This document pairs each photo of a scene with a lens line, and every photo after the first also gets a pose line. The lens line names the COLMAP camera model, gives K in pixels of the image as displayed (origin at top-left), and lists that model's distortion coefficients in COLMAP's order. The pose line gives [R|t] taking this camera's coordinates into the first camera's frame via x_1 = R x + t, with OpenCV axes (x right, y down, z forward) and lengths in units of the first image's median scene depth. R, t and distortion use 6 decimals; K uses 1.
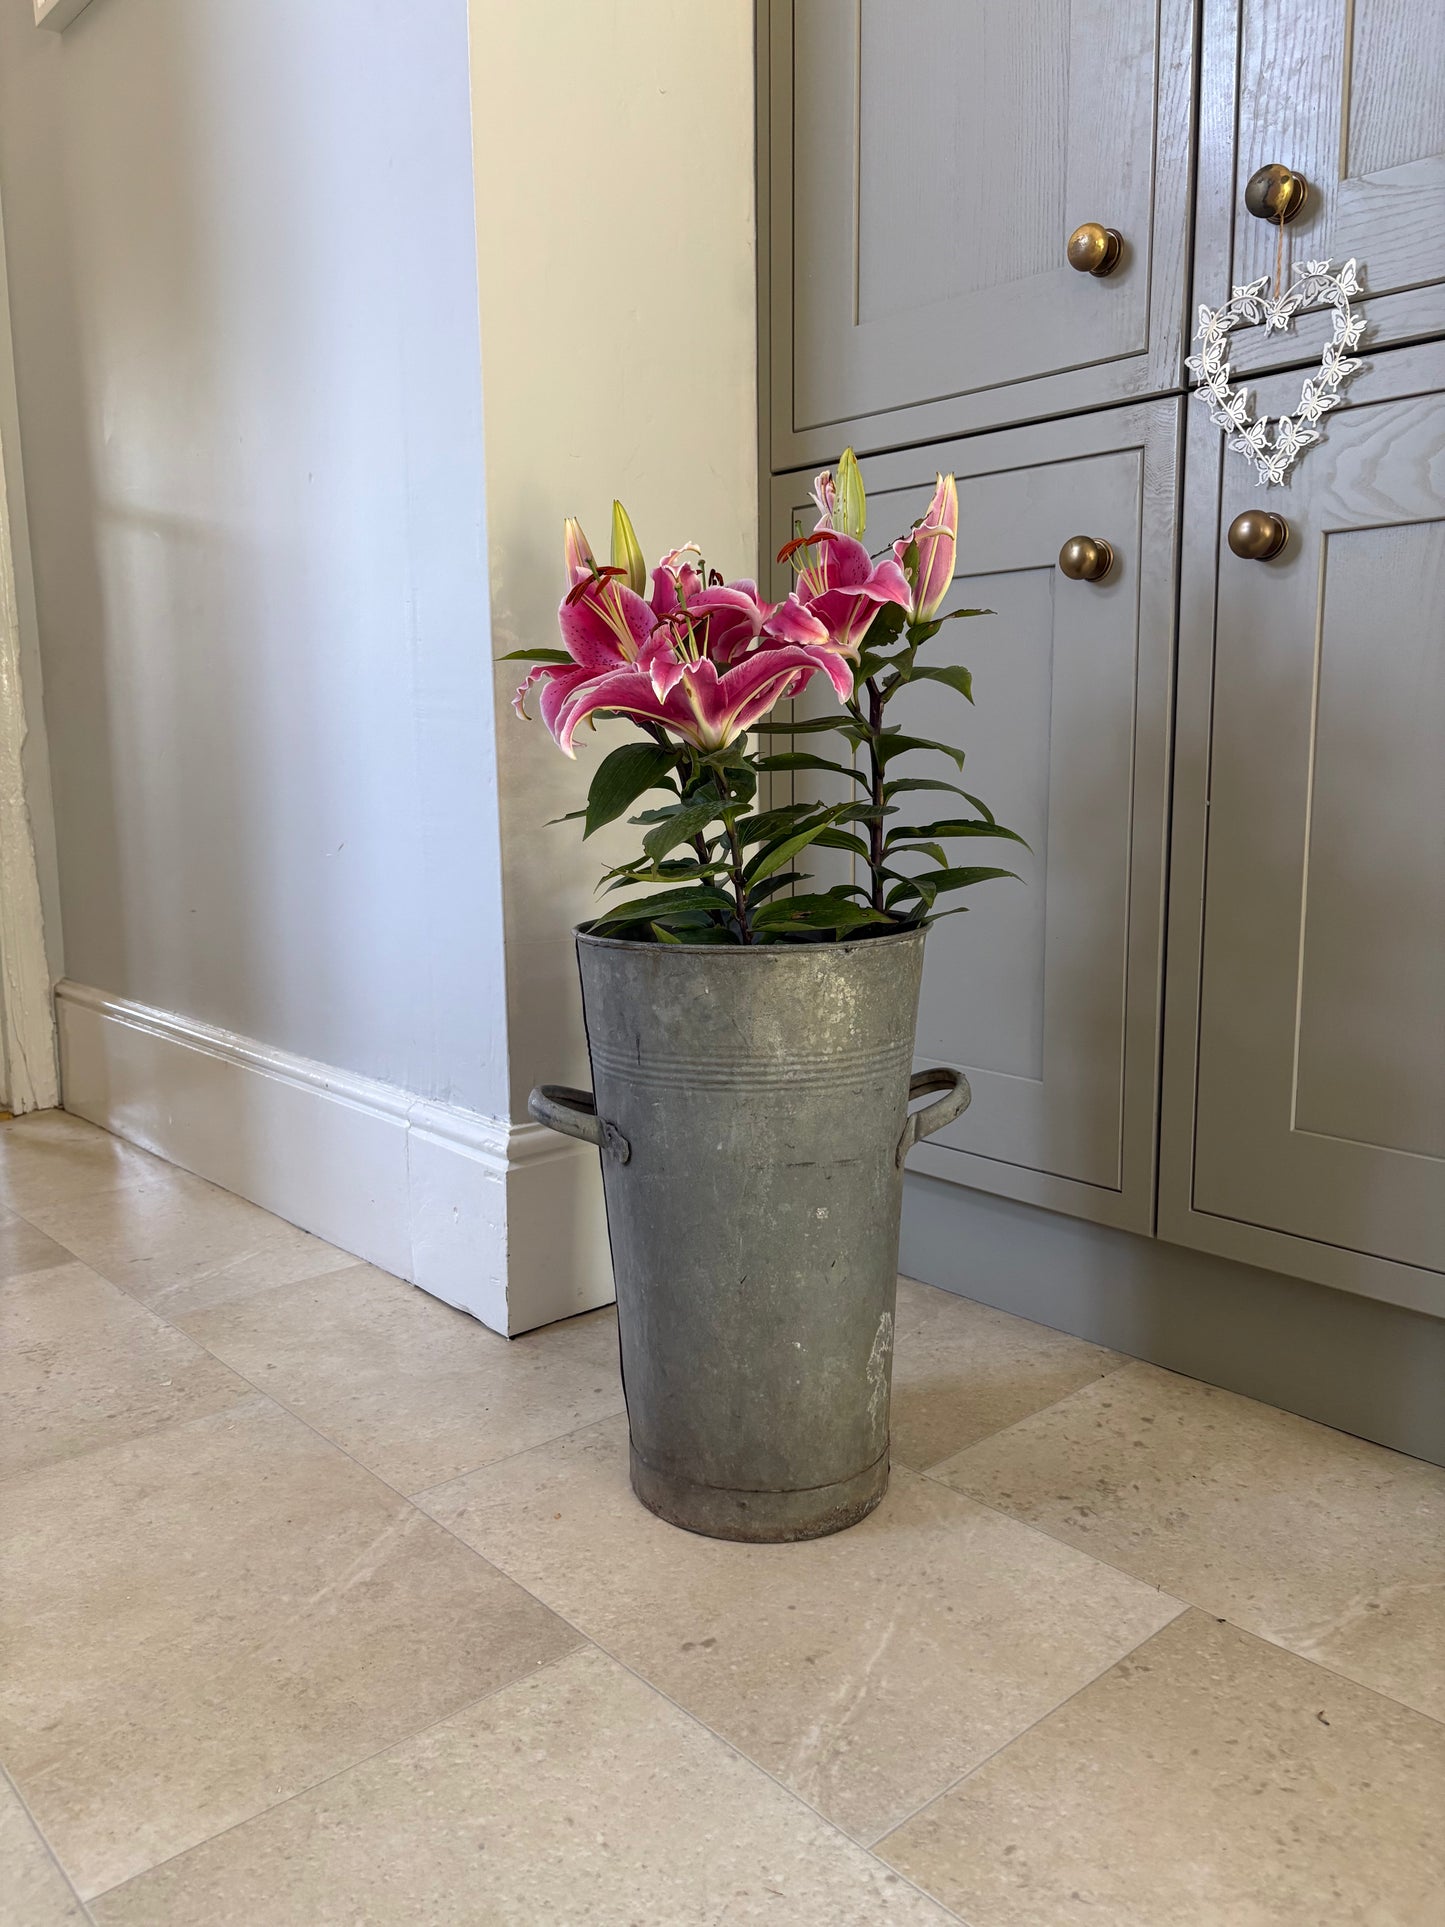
lens RADIAL K [[1467.0, 0, 722.5], [0, 1467.0, 963.5], [0, 0, 1]] dist [0.068430, -0.098233]
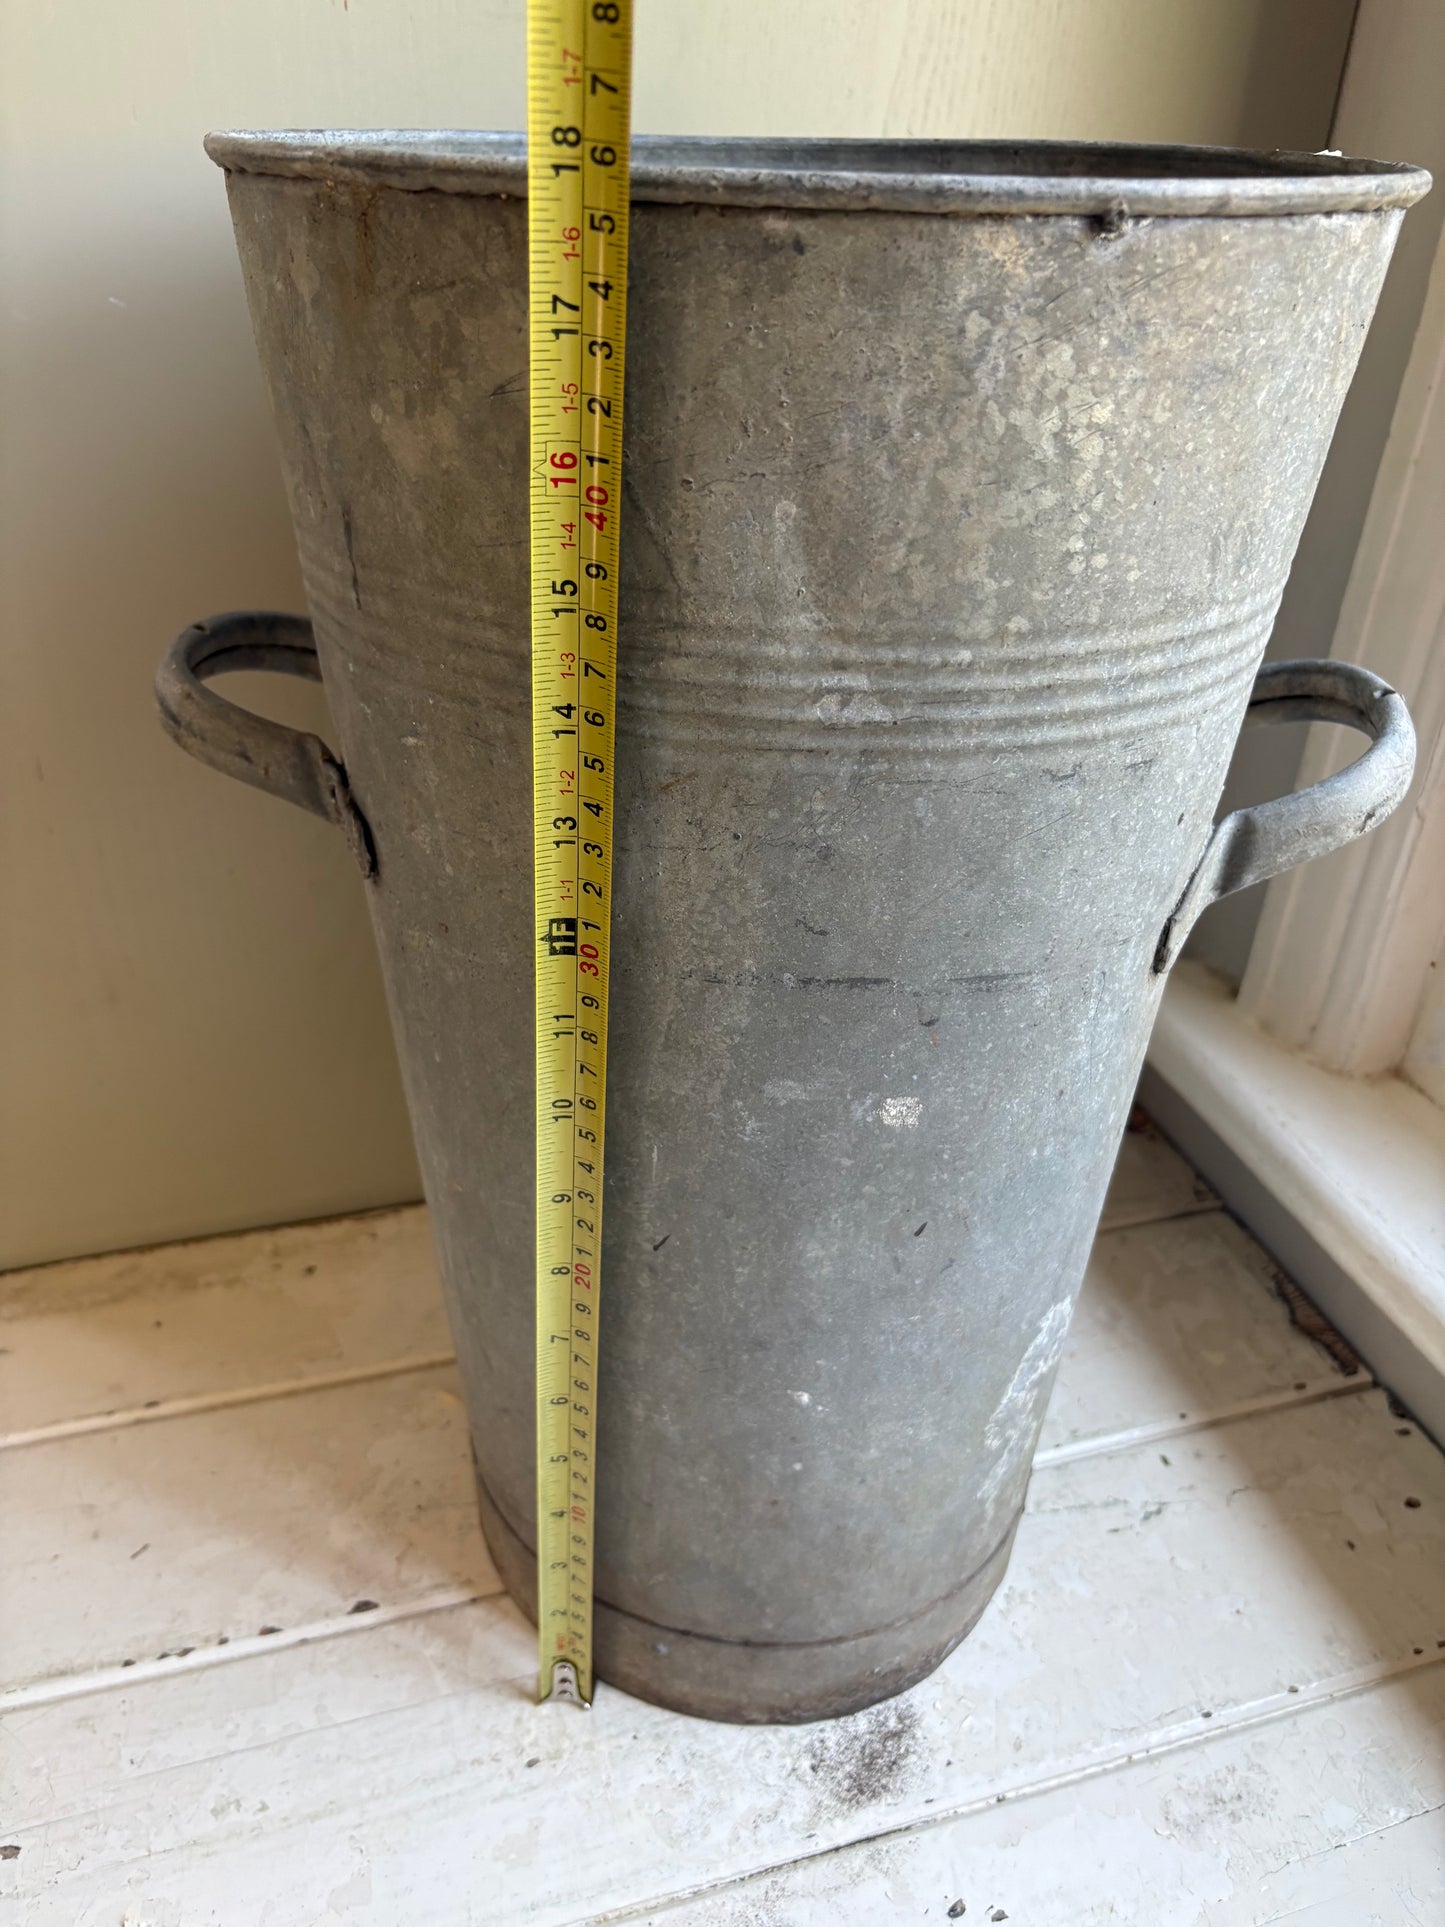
lens RADIAL K [[1472.9, 0, 750.5], [0, 1472.9, 962.6], [0, 0, 1]] dist [0.067195, -0.204632]
pose [[0.985715, 0.122776, -0.115290, 0.069067], [-0.071064, 0.923806, 0.376208, 0.015189], [0.152695, -0.362641, 0.919335, 0.701399]]
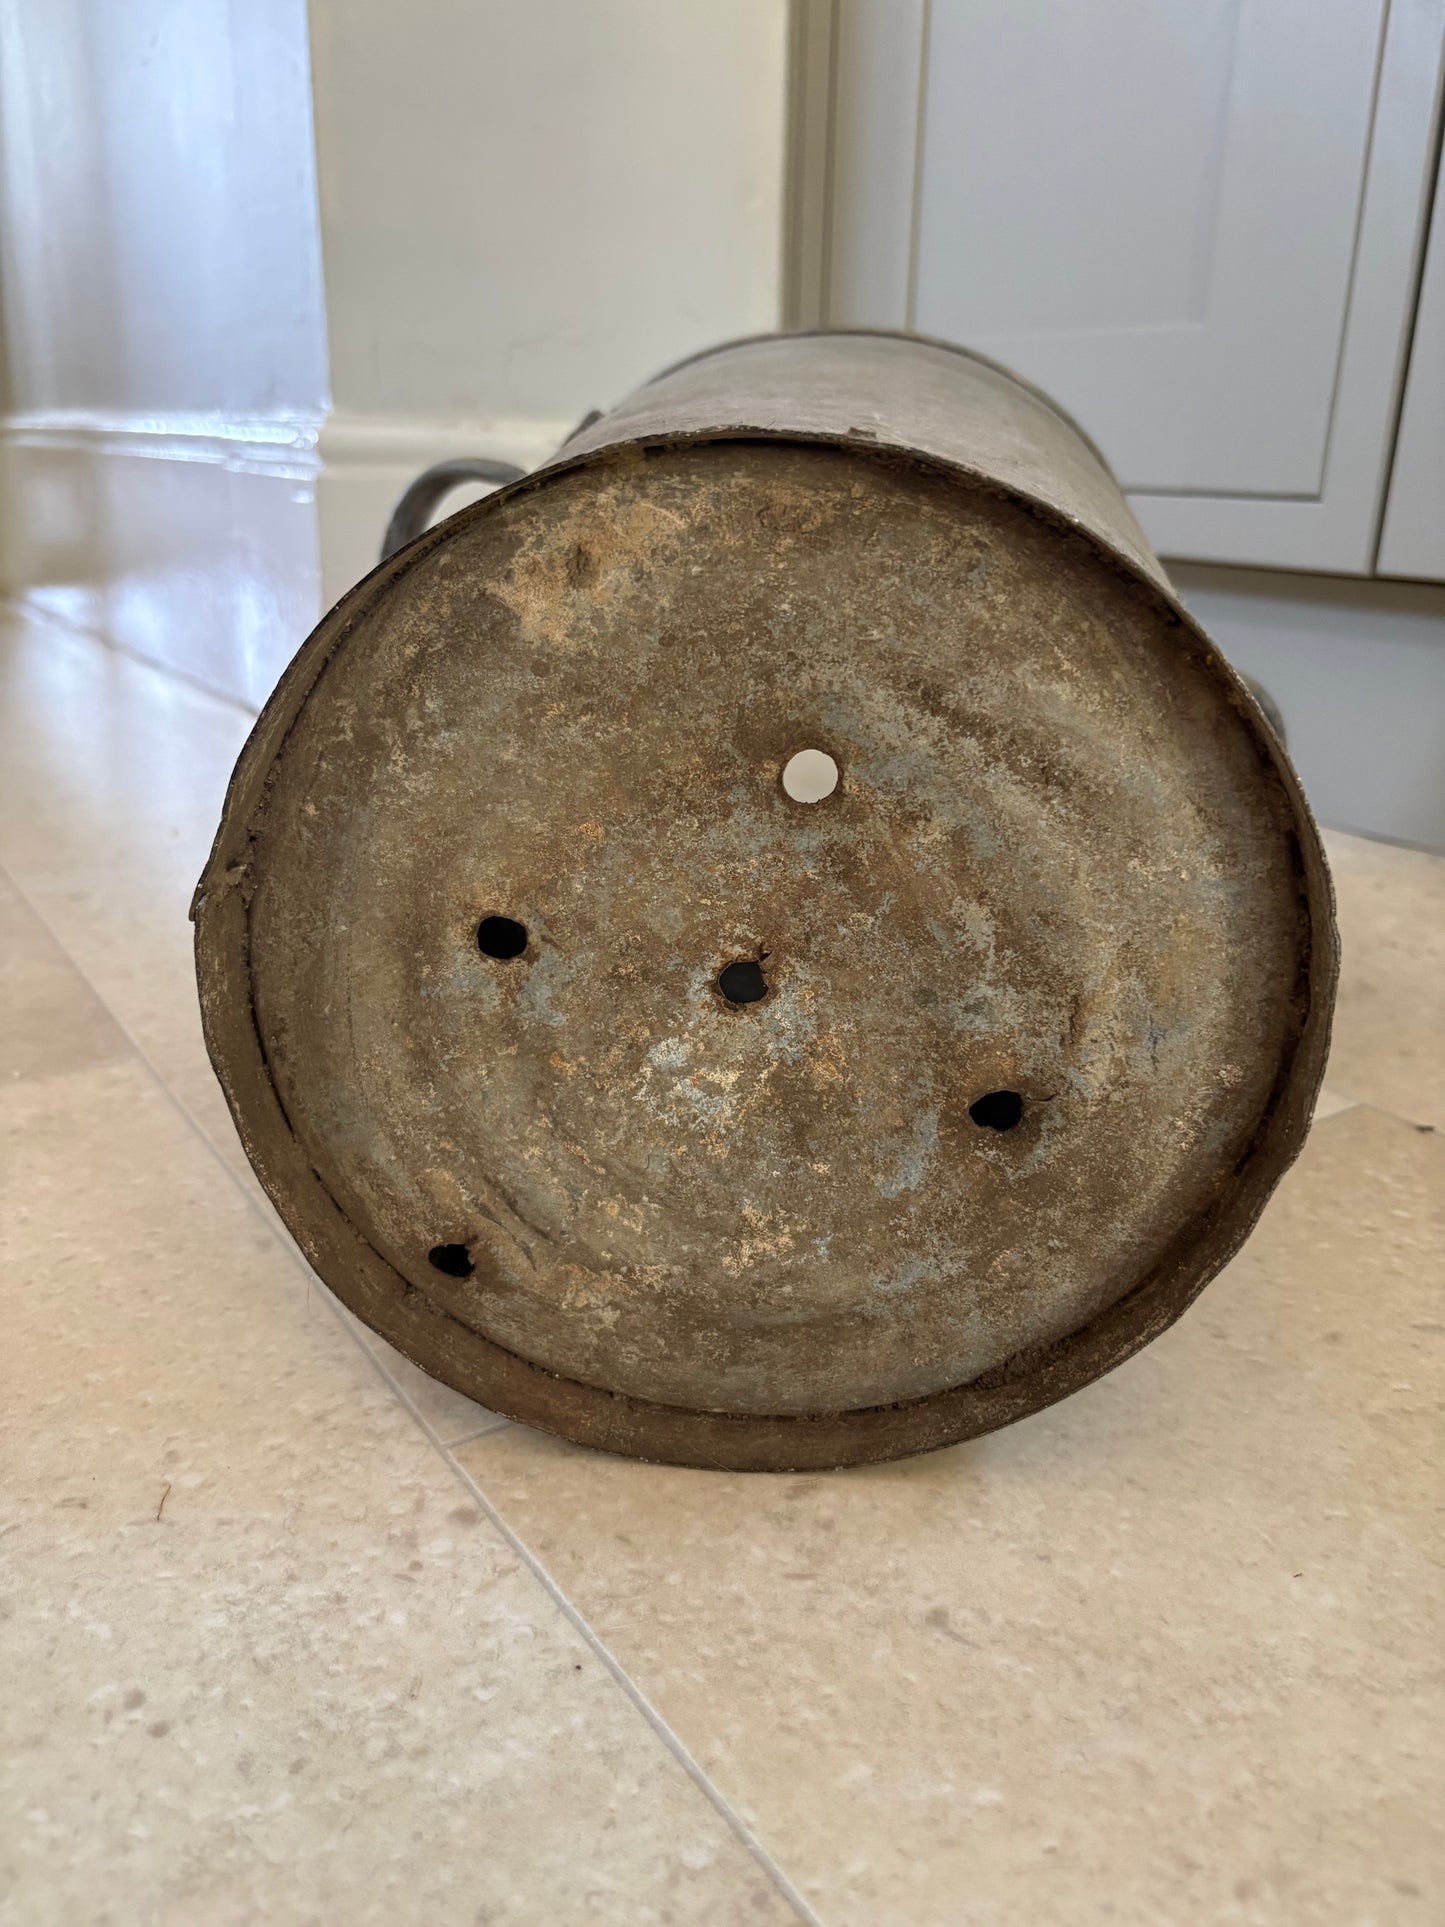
lens RADIAL K [[1509.8, 0, 722.5], [0, 1509.8, 963.5], [0, 0, 1]] dist [-0.010412, 0.002742]
pose [[0.990398, 0.072041, -0.117994, 0.159384], [-0.049973, 0.982340, 0.180310, 0.300519], [0.128900, -0.172682, 0.976507, 0.487205]]
